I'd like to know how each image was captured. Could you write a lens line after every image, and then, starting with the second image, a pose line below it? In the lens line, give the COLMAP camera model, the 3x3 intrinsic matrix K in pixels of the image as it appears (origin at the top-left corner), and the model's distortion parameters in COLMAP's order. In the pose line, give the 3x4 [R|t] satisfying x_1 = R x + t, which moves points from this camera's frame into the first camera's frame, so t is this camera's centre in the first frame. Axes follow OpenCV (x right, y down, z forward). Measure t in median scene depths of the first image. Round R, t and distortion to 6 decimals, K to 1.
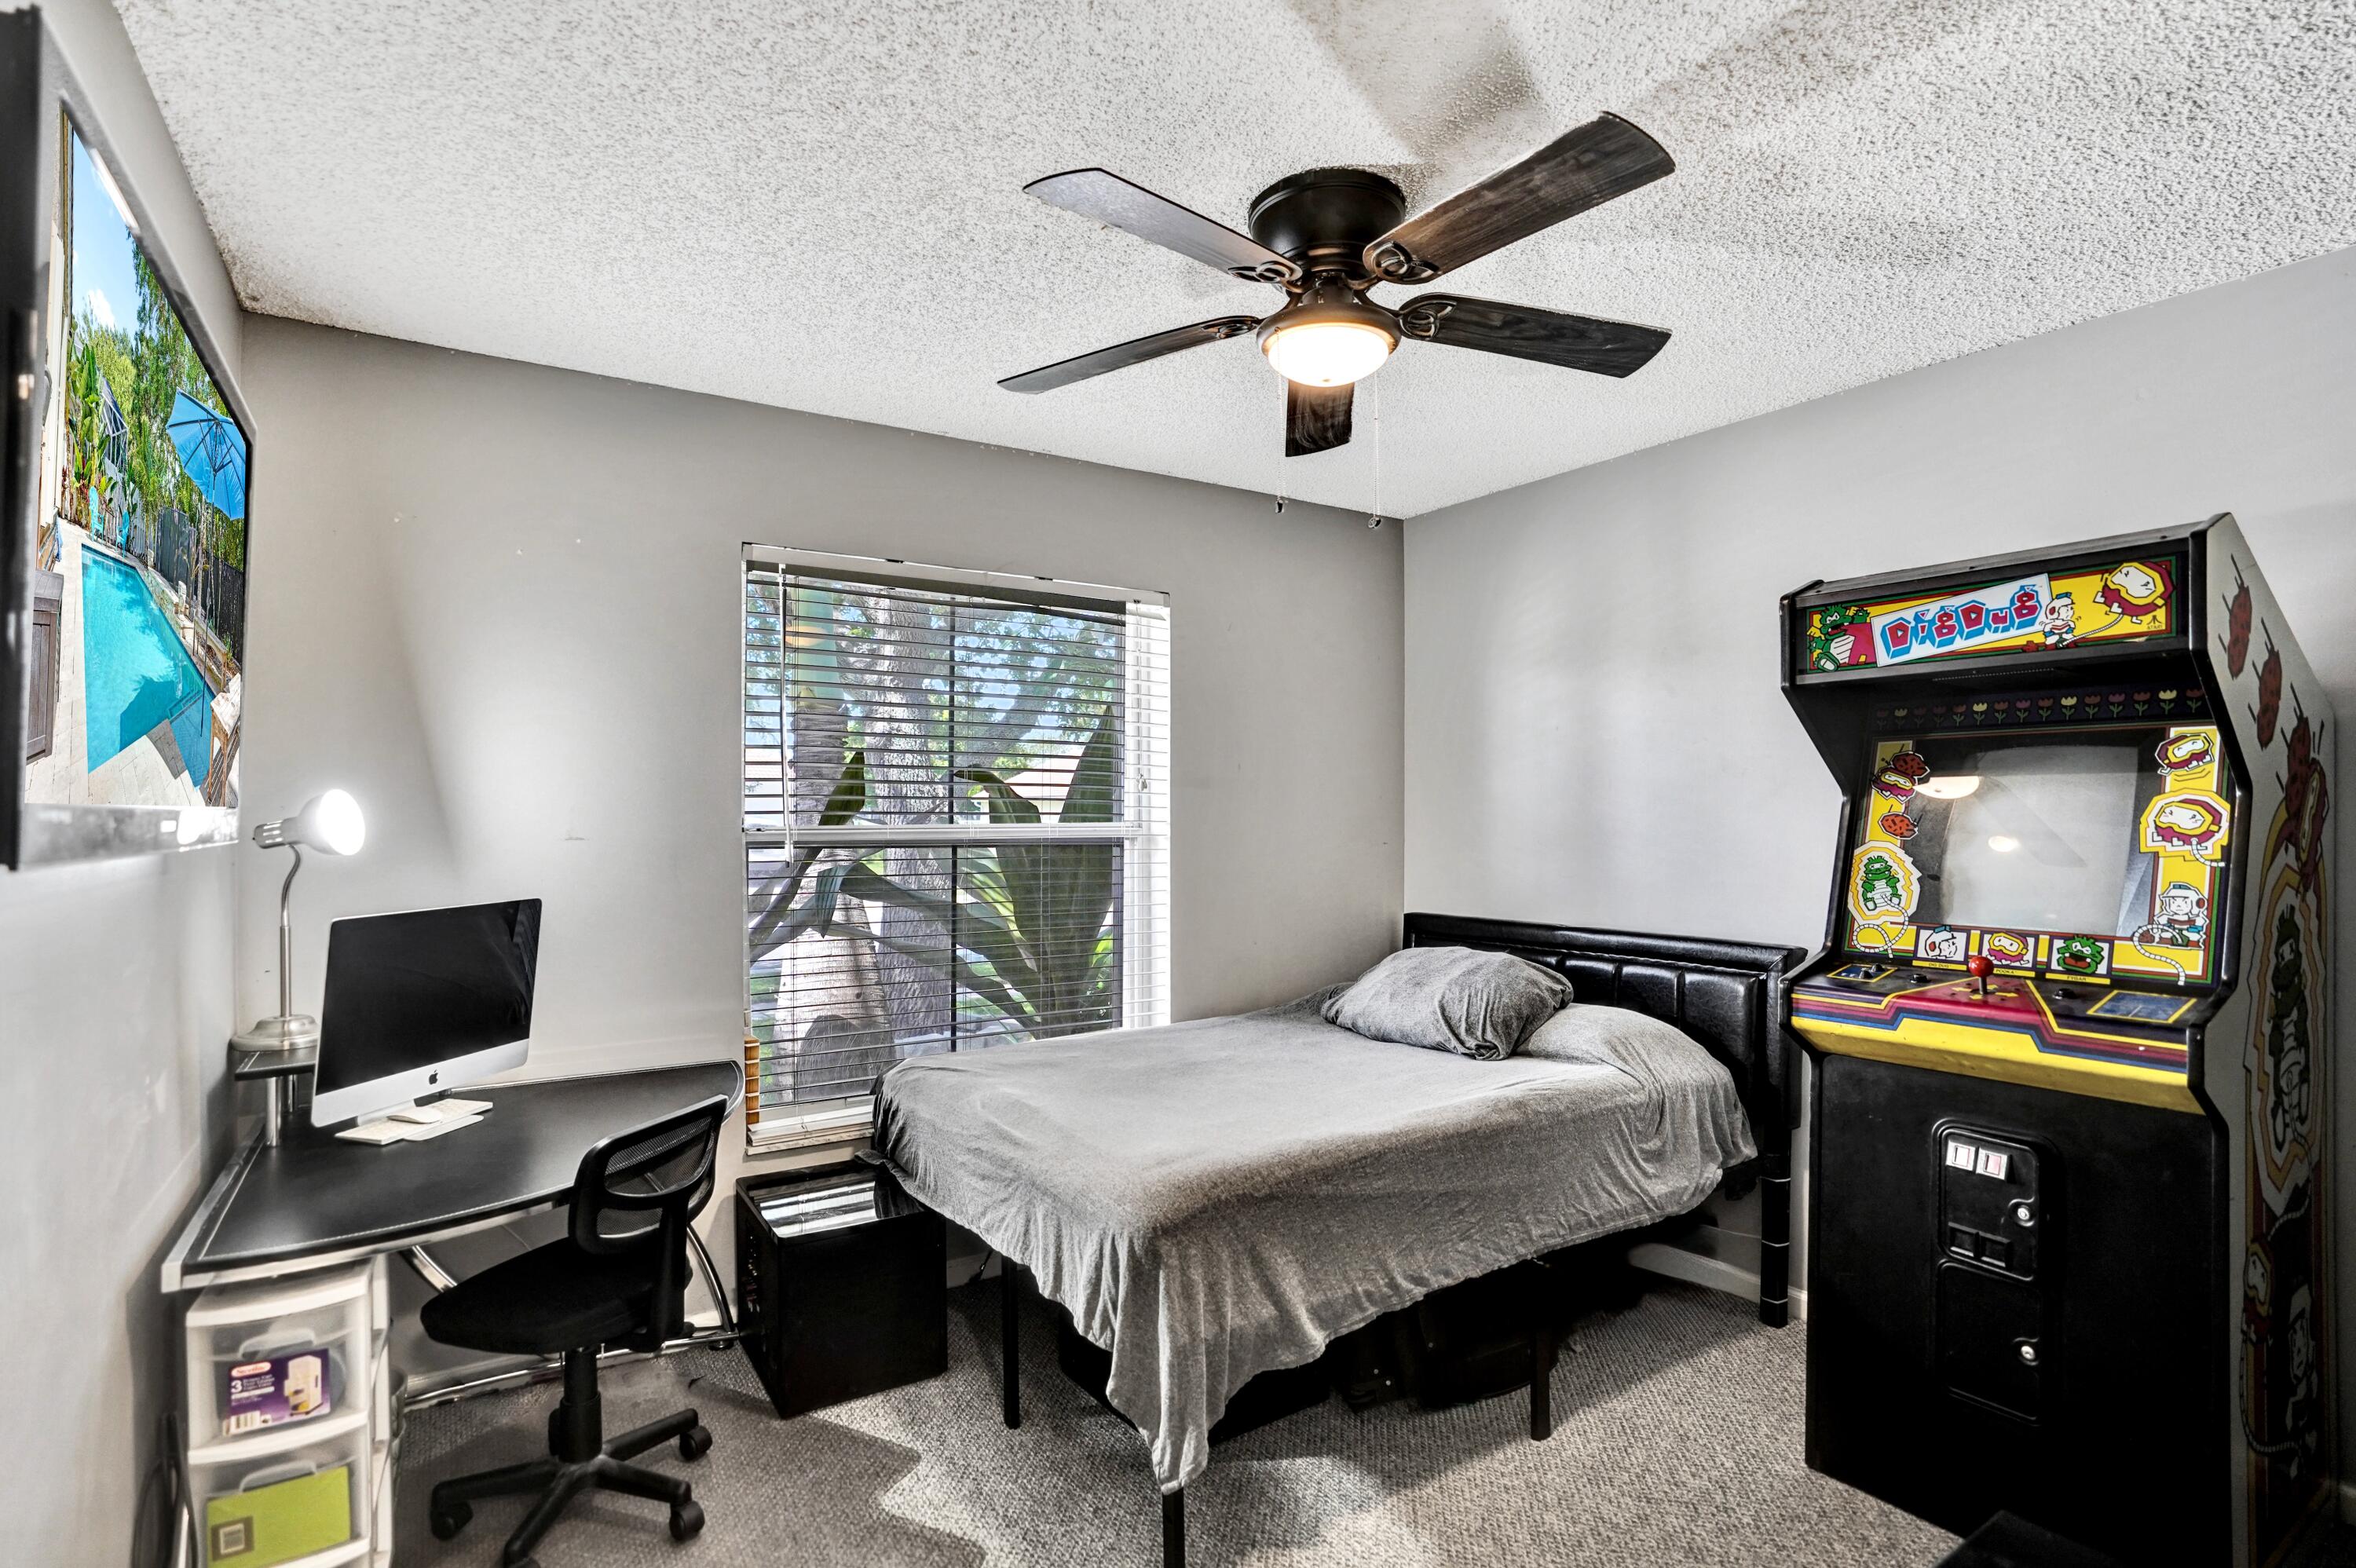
lens RADIAL K [[1147.8, 0, 1181.2], [0, 1147.8, 820.6], [0, 0, 1]] dist [-0.059226, 0.030912]
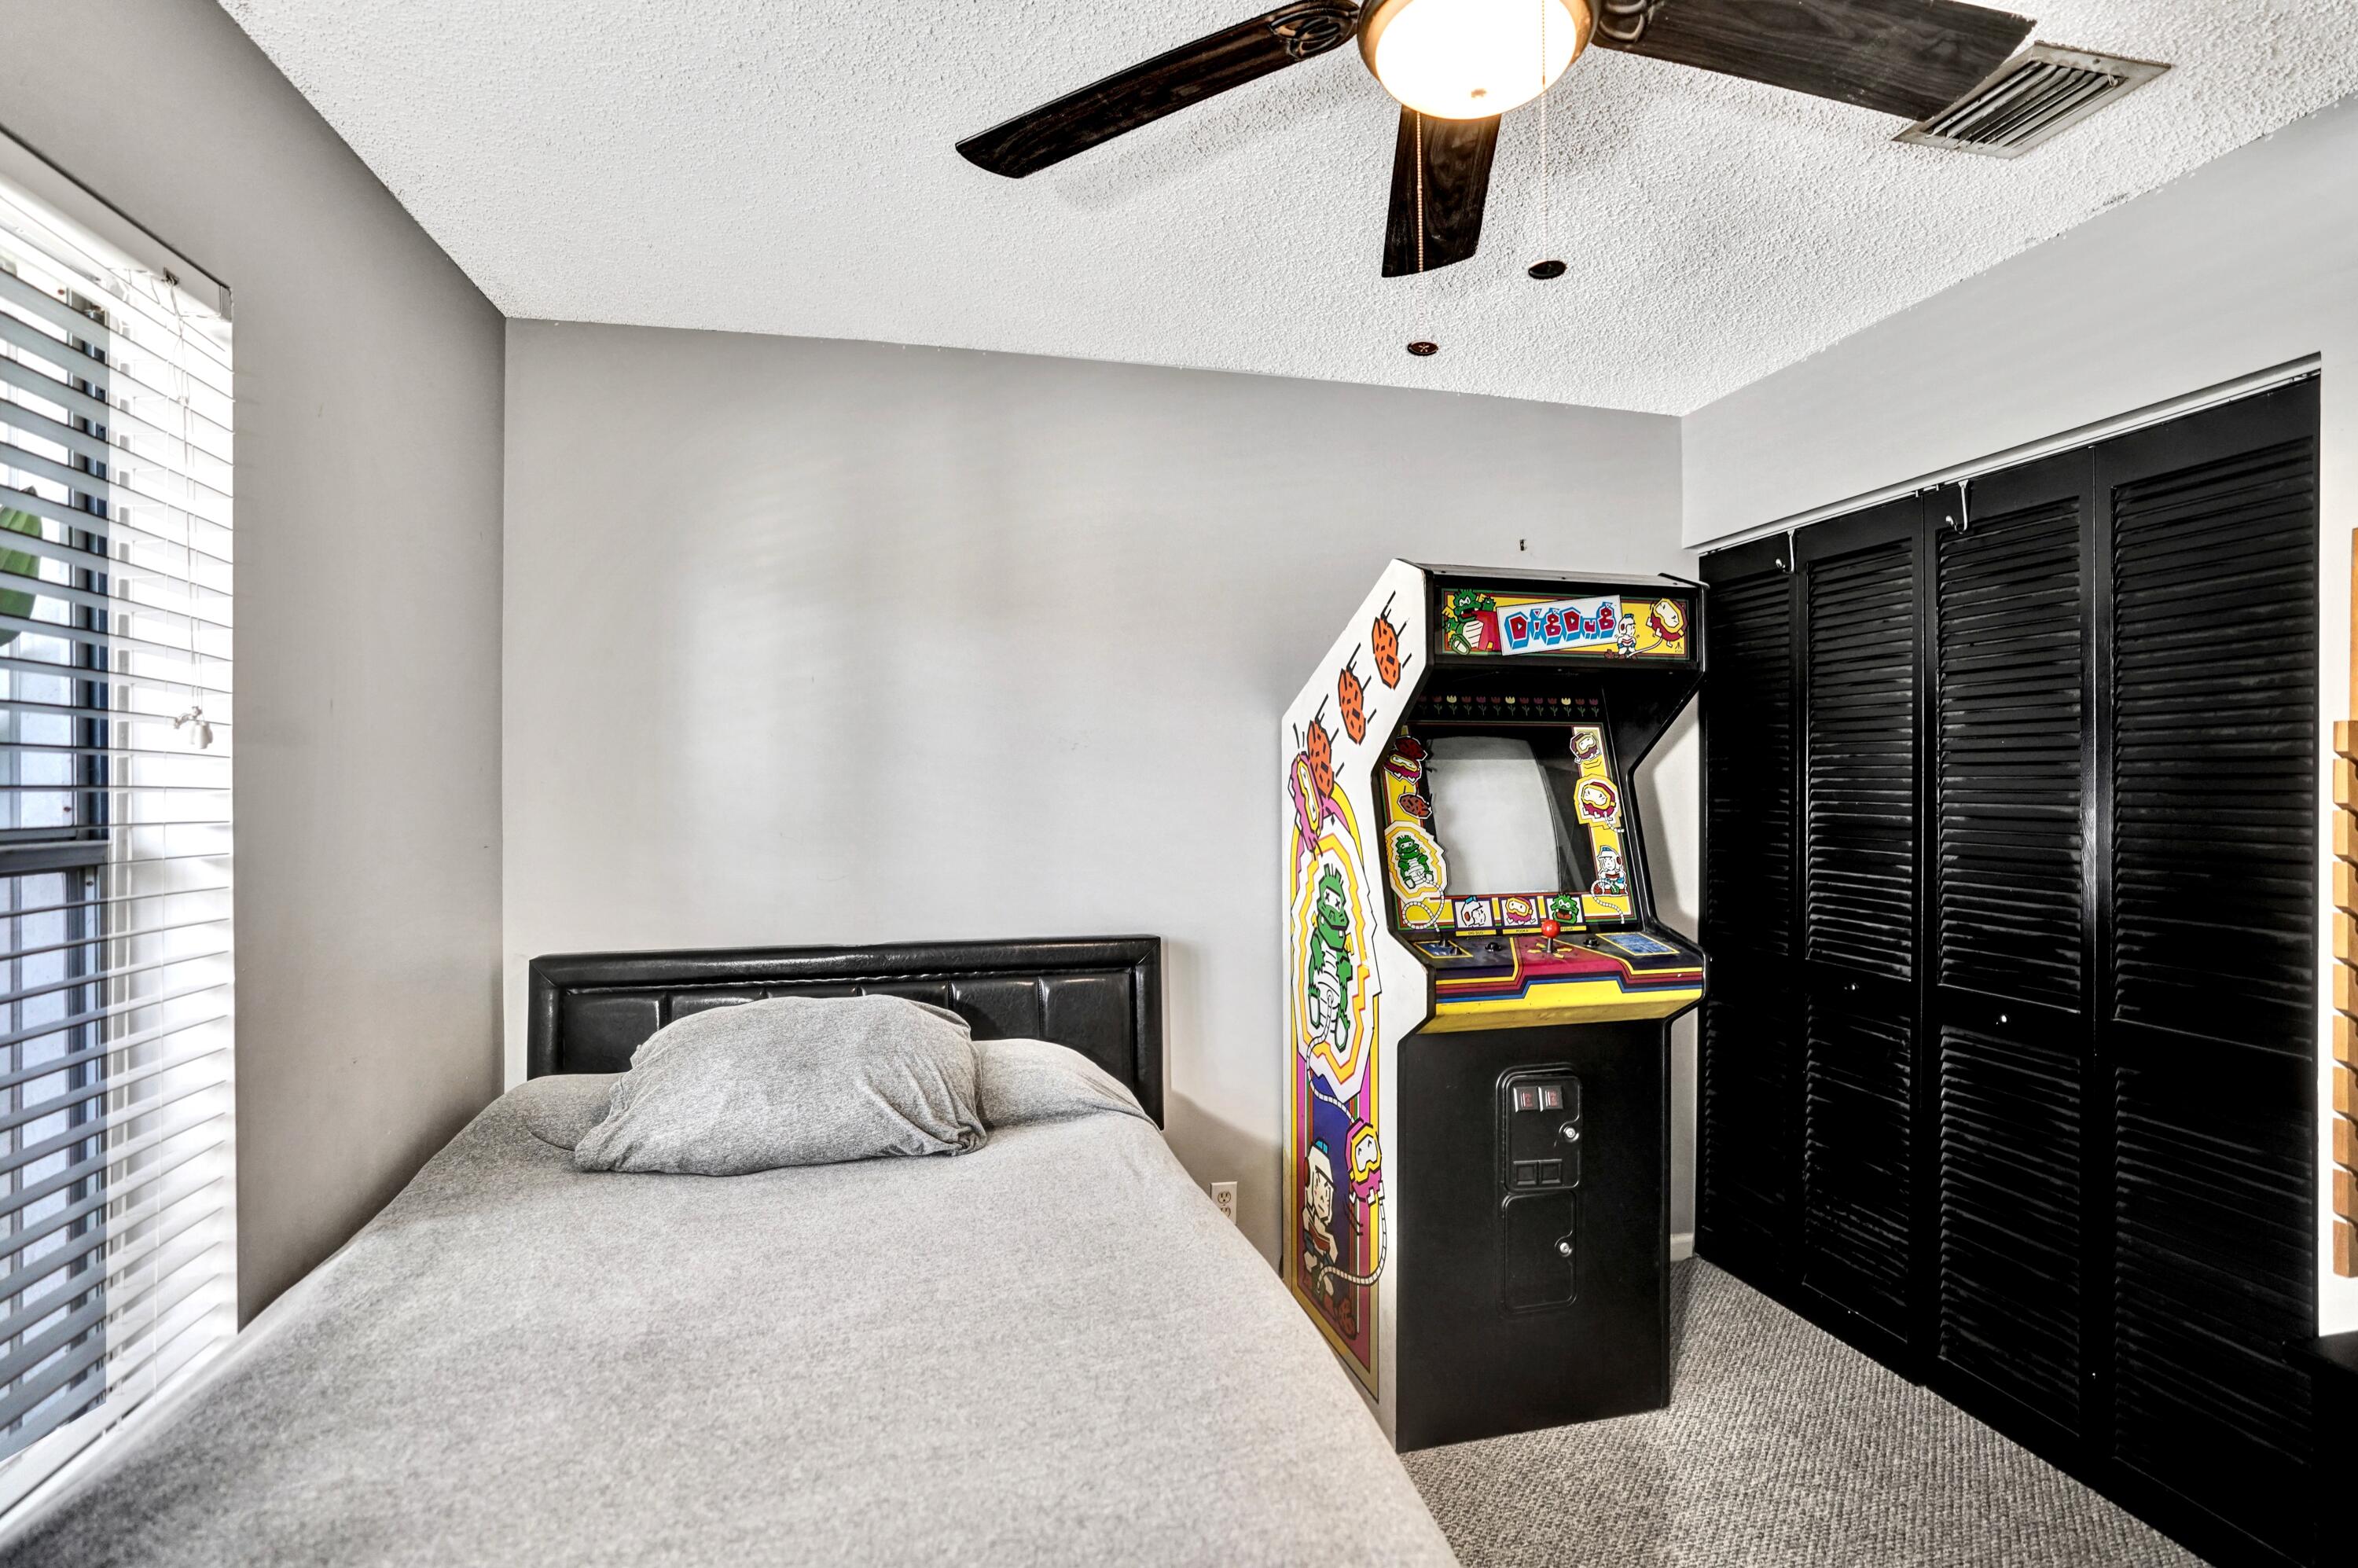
lens RADIAL K [[1145.7, 0, 1184.4], [0, 1145.7, 795.2], [0, 0, 1]] dist [-0.059230, 0.029866]
pose [[0.347934, -0.010657, 0.937459, -0.501717], [0.007617, 0.999935, 0.008540, -0.018315], [-0.937488, 0.004169, 0.347992, 0.947005]]
